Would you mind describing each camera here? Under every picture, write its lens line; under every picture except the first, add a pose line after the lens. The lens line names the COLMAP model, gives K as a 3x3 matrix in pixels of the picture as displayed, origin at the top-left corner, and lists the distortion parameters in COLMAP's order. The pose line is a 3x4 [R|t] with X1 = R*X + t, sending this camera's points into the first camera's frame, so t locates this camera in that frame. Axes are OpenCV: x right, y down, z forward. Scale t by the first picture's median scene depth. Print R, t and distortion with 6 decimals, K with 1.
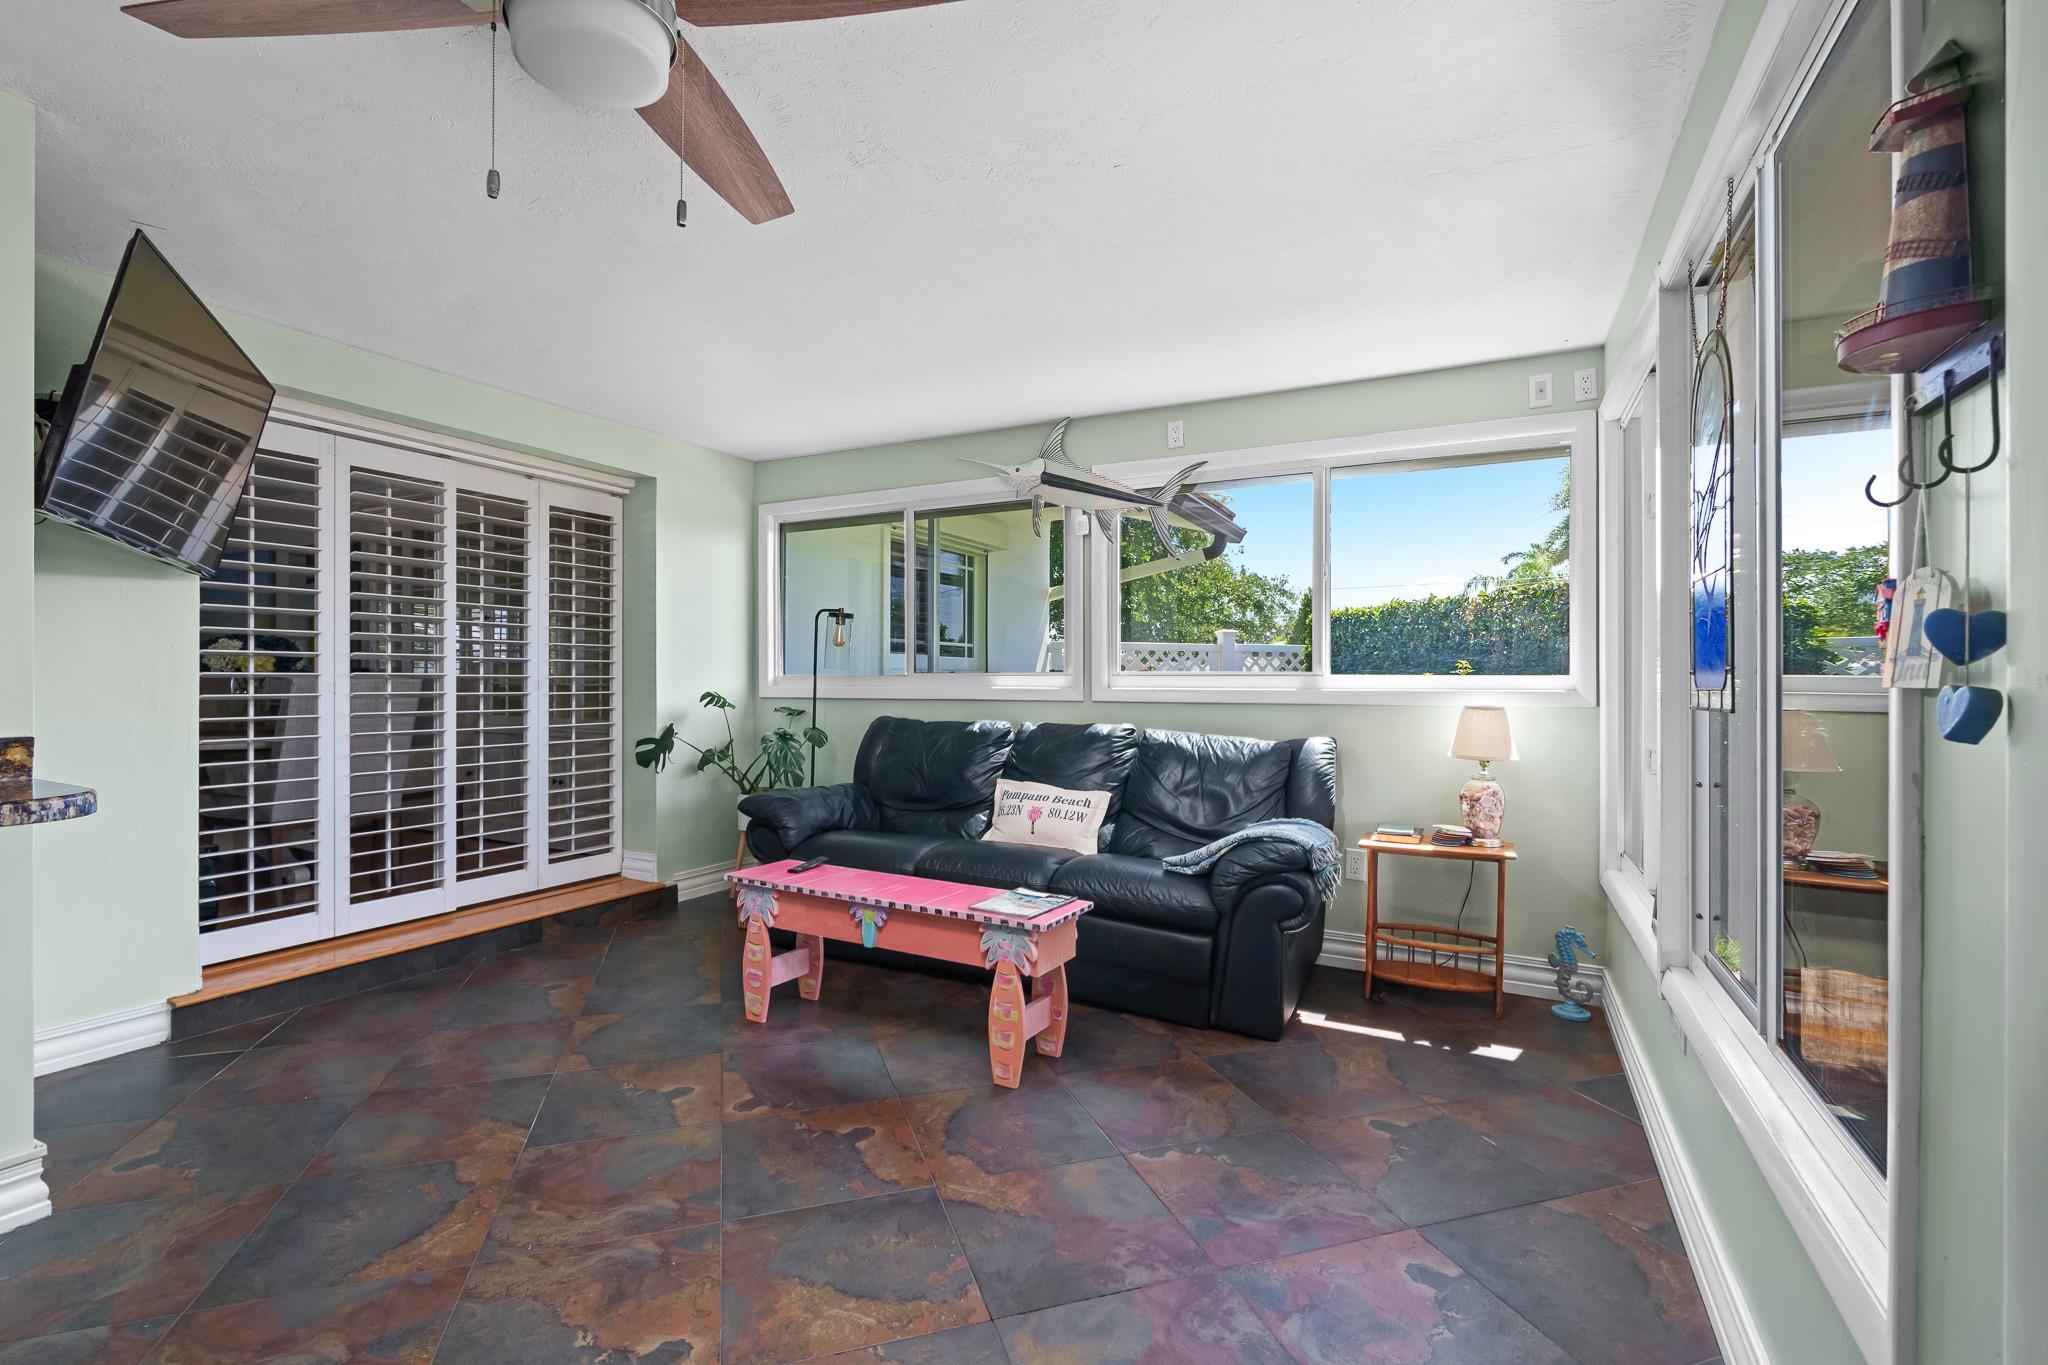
lens RADIAL K [[932.3, 0, 1029.8], [0, 932.3, 678.5], [0, 0, 1]] dist [-0.010213, 0.004024]
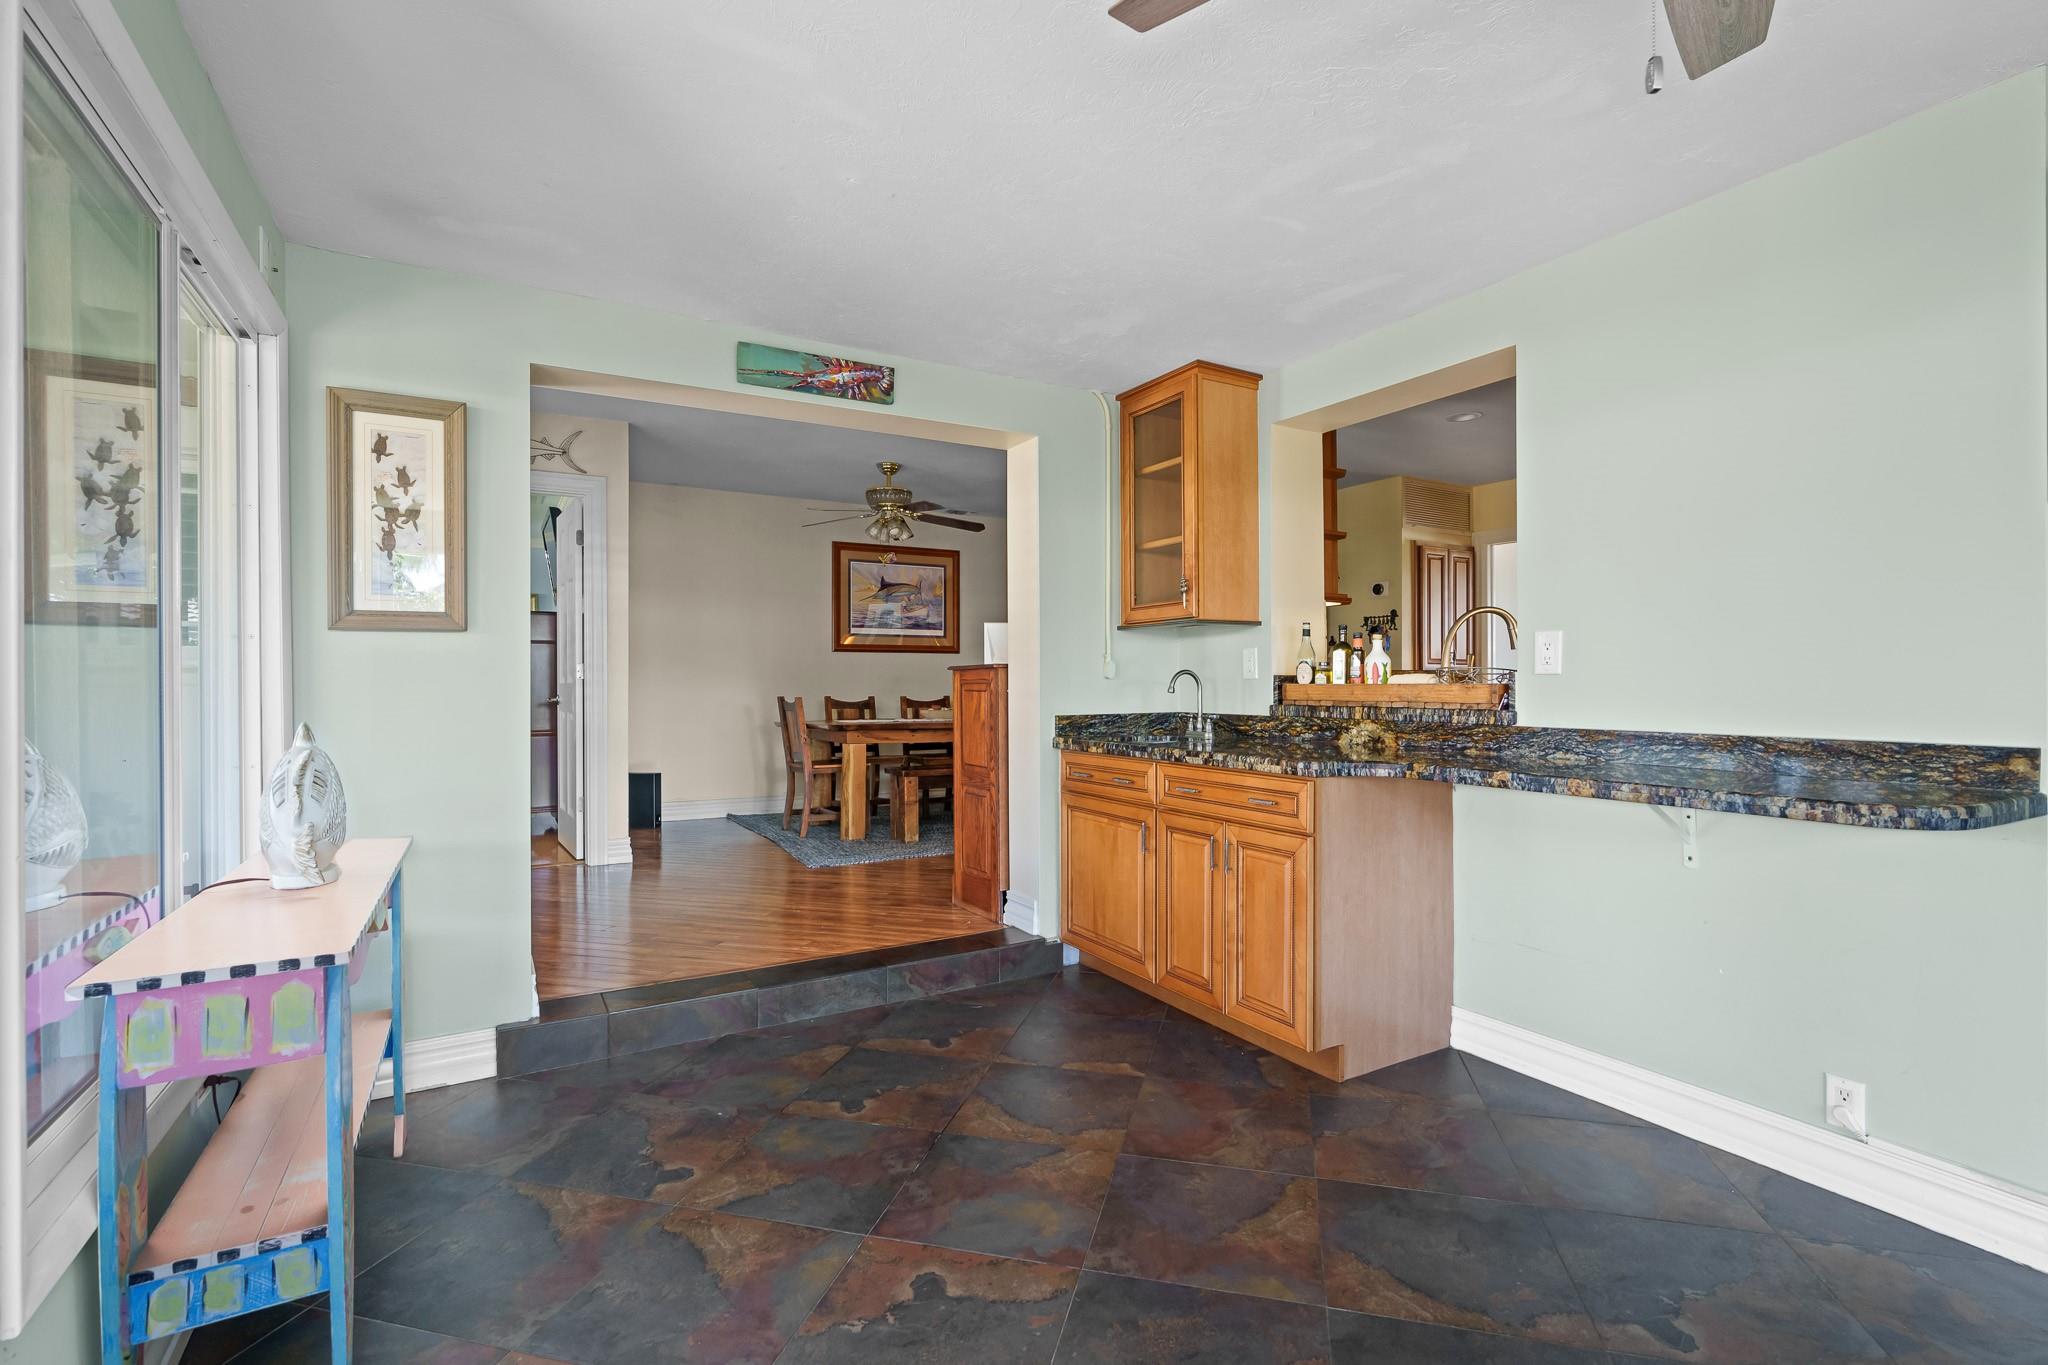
lens RADIAL K [[932.3, 0, 1028.4], [0, 932.3, 685.0], [0, 0, 1]] dist [-0.010213, 0.004024]
pose [[-0.547605, 0.000987, -0.836736, 0.161666], [0.002738, 0.999996, -0.000613, -0.002284], [0.836732, -0.002626, -0.547606, 0.406803]]
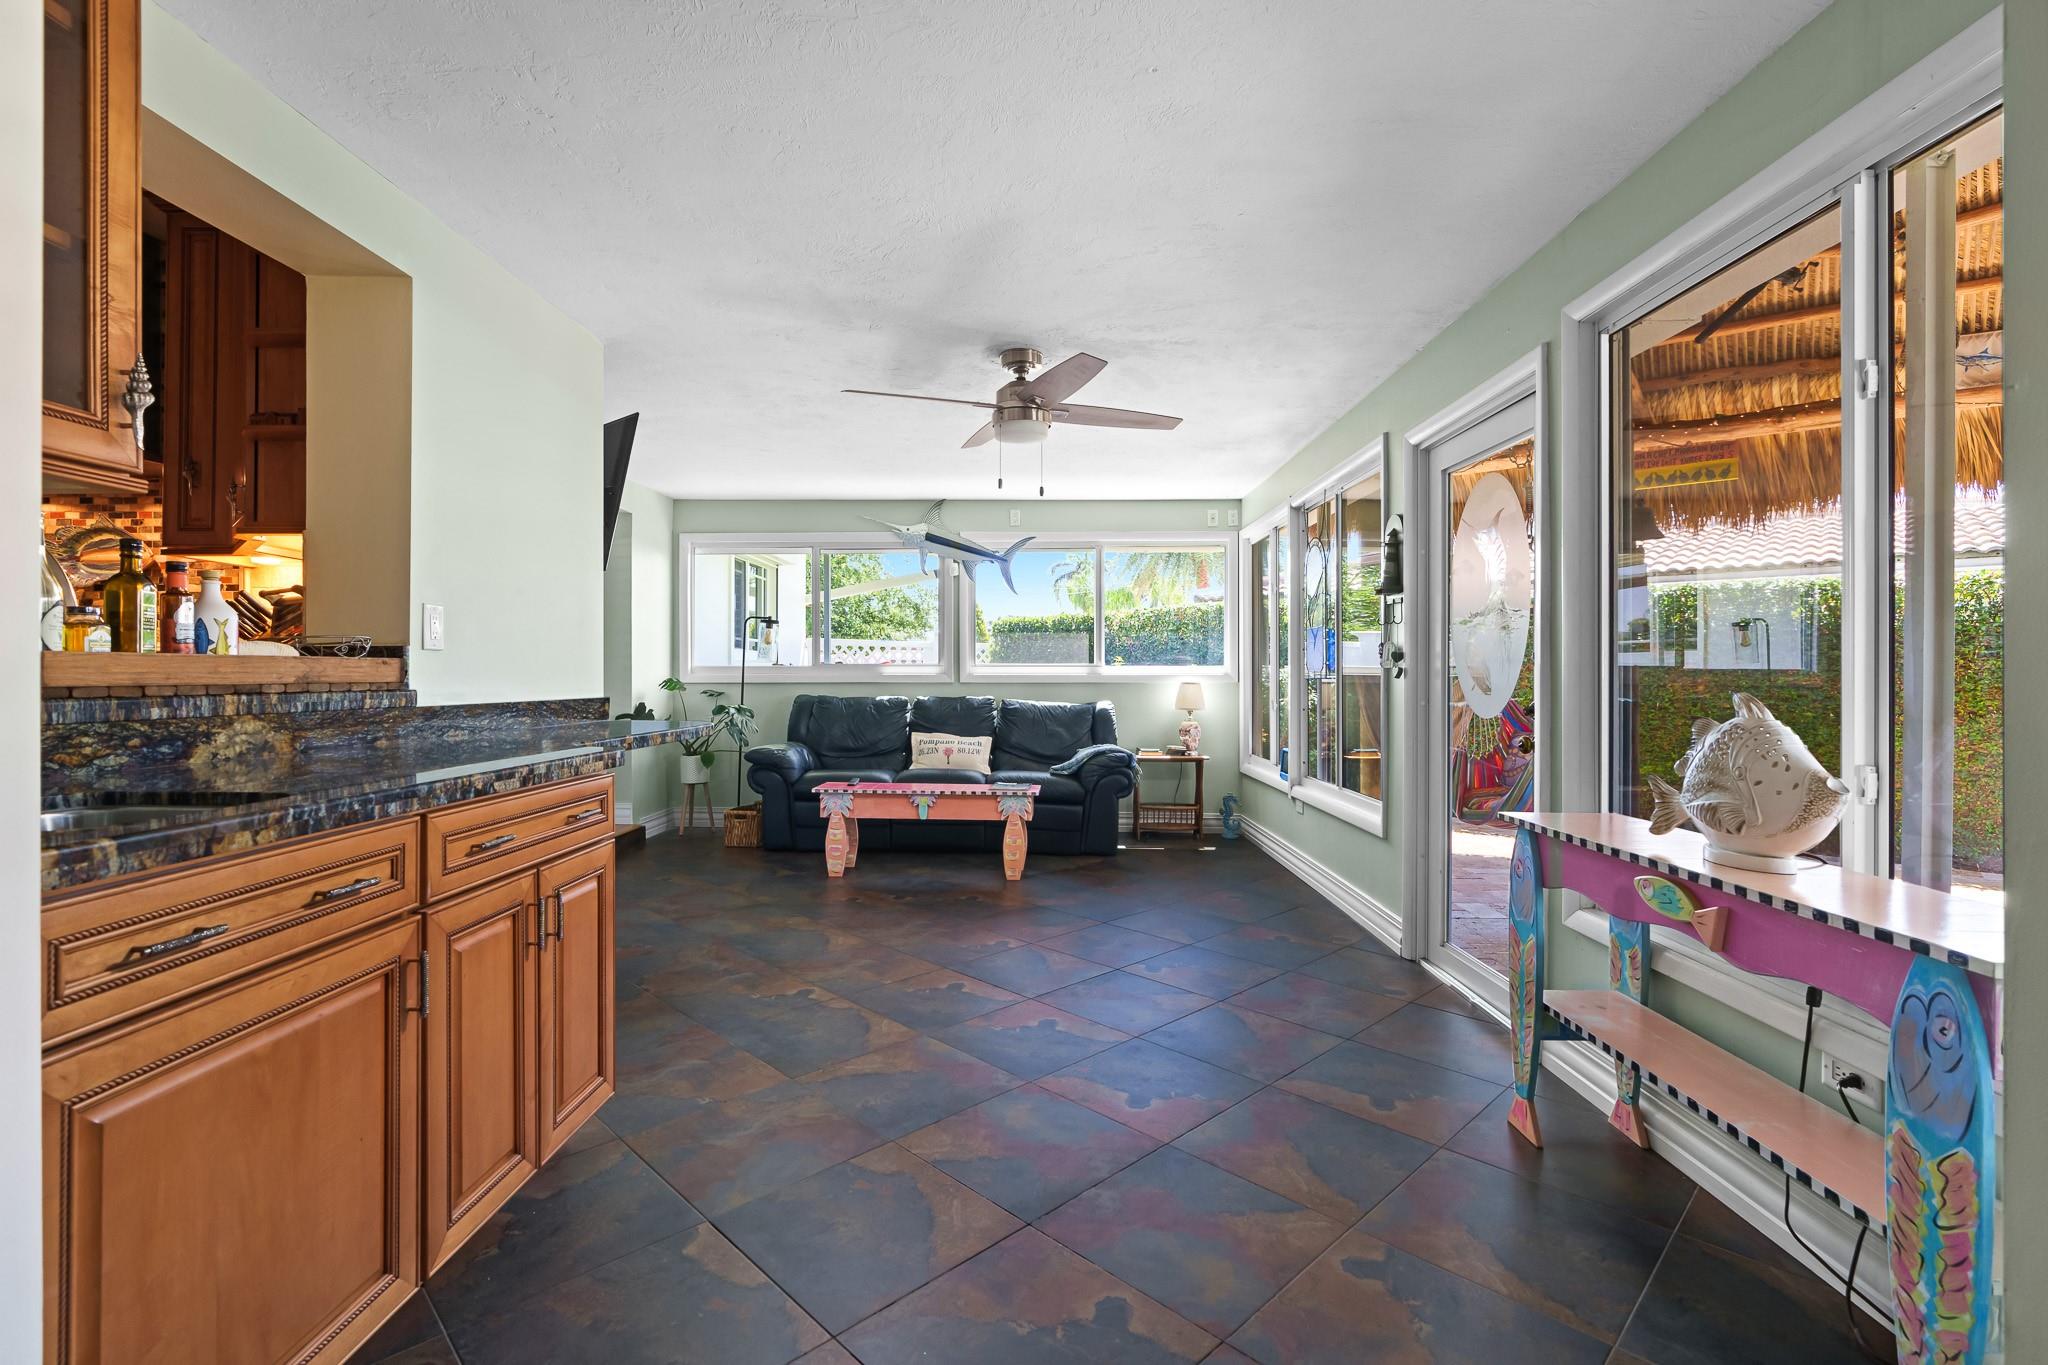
lens RADIAL K [[932.3, 0, 1038.0], [0, 932.3, 665.6], [0, 0, 1]] dist [-0.010213, 0.004024]
pose [[0.893631, 0.001711, 0.448800, -0.711440], [0.000935, 0.999983, -0.005675, 0.007784], [-0.448802, 0.005491, 0.893614, -0.623374]]
